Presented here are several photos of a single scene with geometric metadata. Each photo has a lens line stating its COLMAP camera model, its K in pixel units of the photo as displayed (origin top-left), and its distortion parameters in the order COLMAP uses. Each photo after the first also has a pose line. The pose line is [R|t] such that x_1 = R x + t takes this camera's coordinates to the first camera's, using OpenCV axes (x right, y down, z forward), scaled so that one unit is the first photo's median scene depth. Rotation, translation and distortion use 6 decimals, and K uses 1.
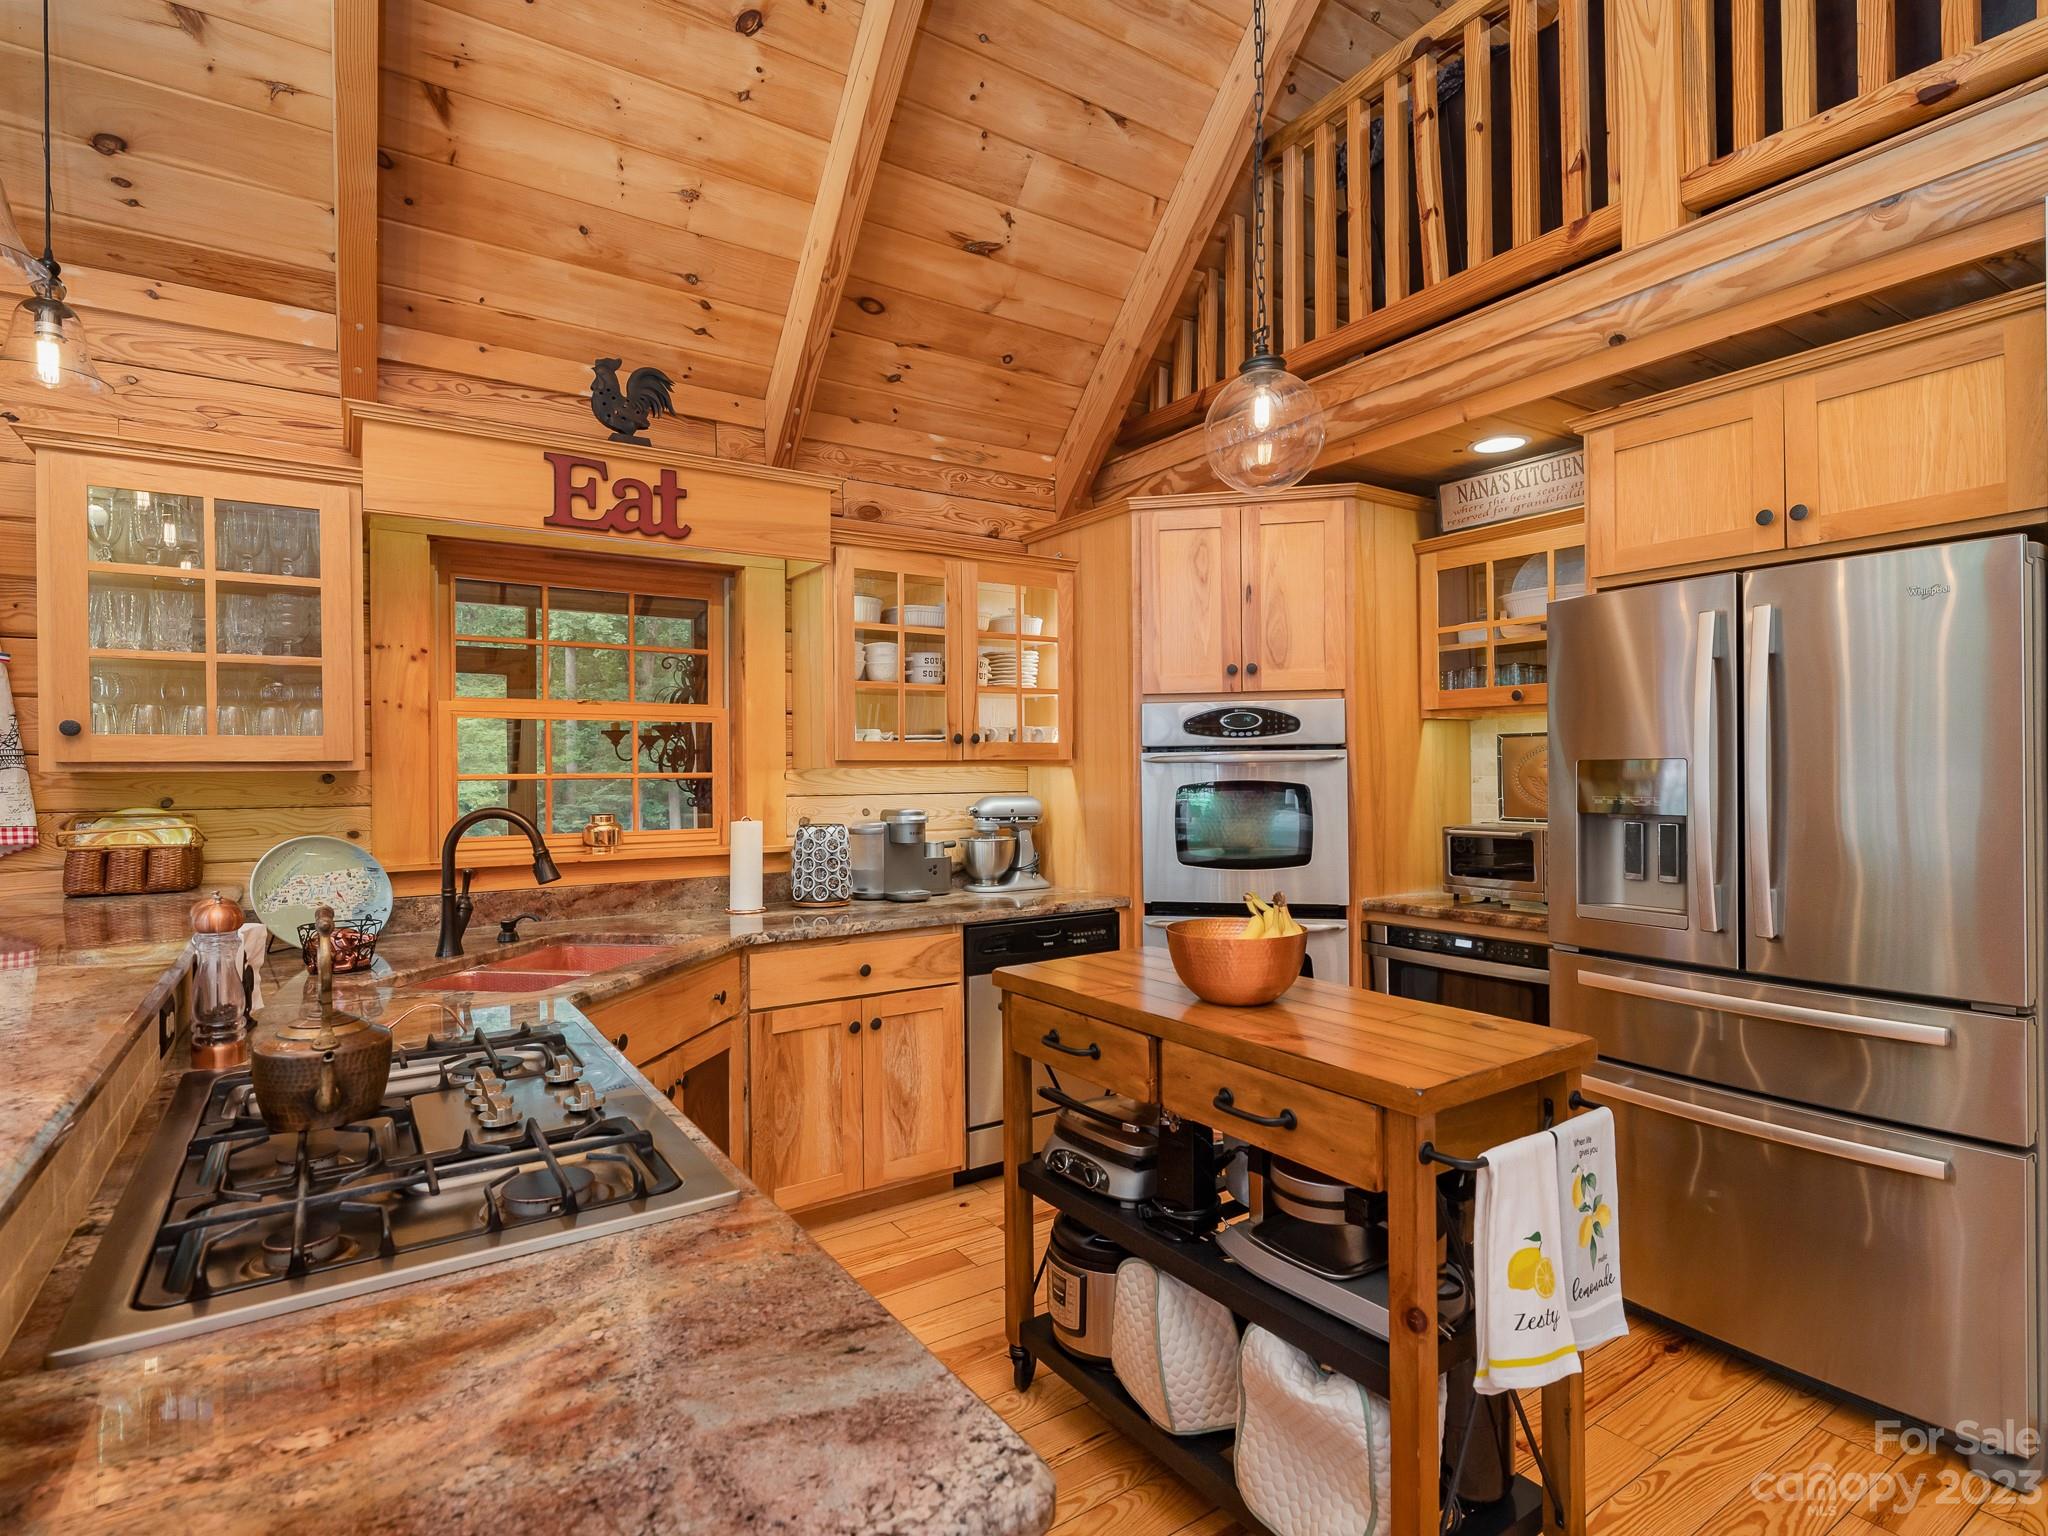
lens RADIAL K [[1042.6, 0, 1036.1], [0, 1042.6, 779.8], [0, 0, 1]] dist [0.002522, -0.000548]
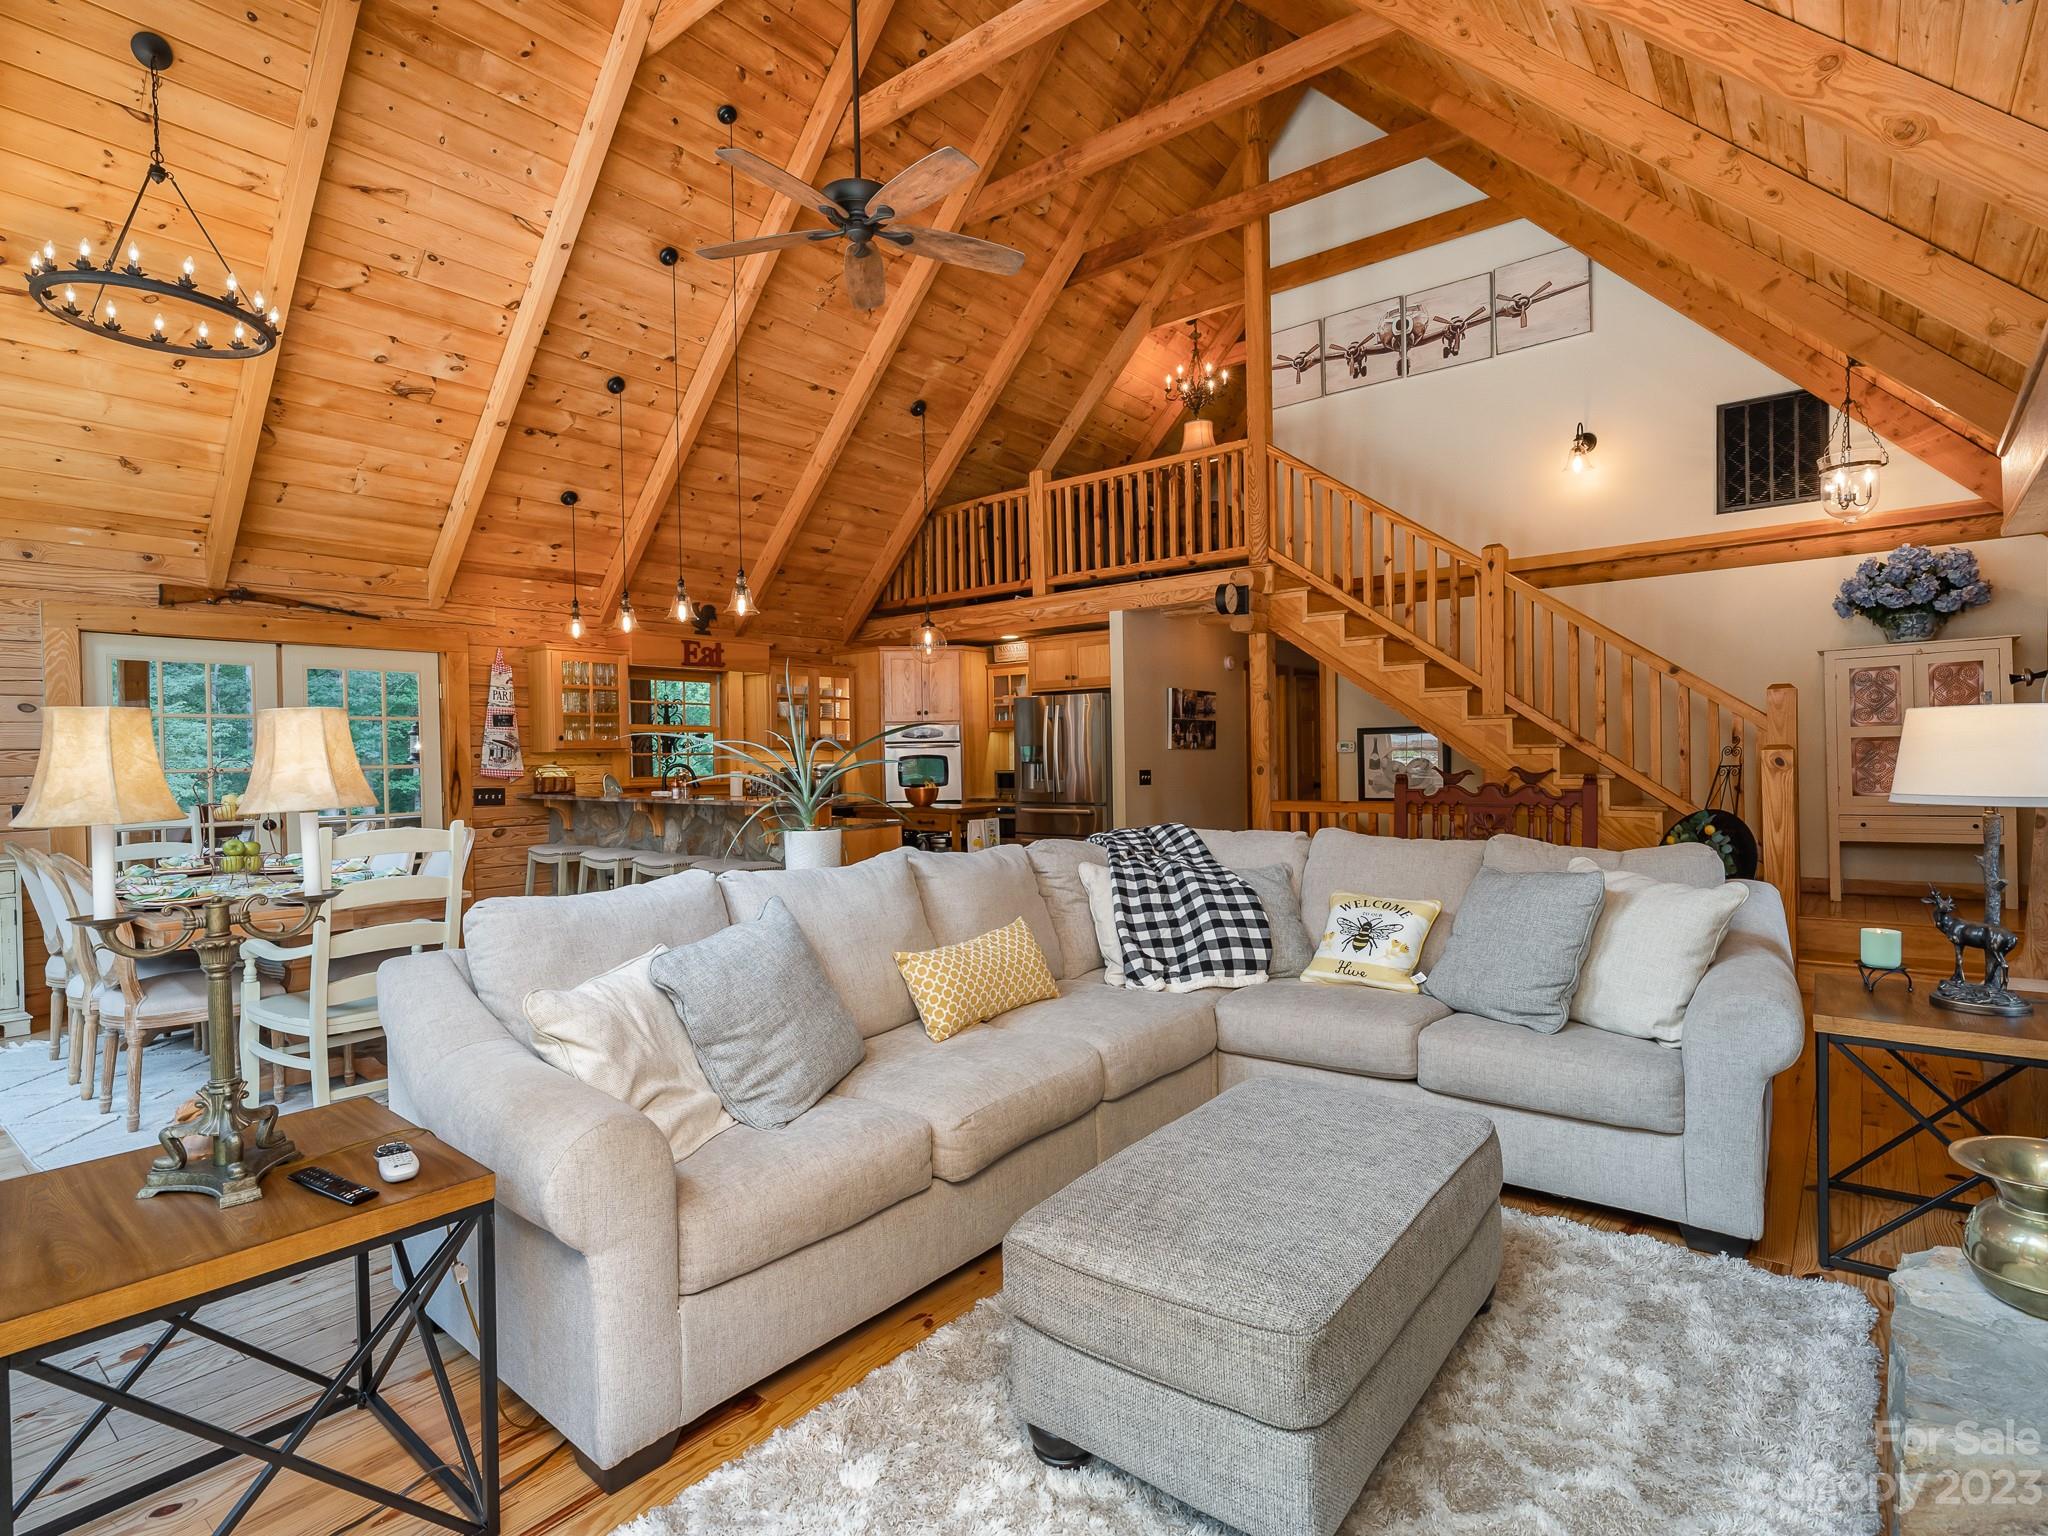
lens RADIAL K [[1042.6, 0, 1031.3], [0, 1042.6, 768.6], [0, 0, 1]] dist [0.002522, -0.000548]
pose [[0.954495, -0.010860, 0.298028, -0.347908], [0.010112, 0.999941, 0.004051, 0.030946], [-0.298054, -0.000853, 0.954549, -1.697033]]
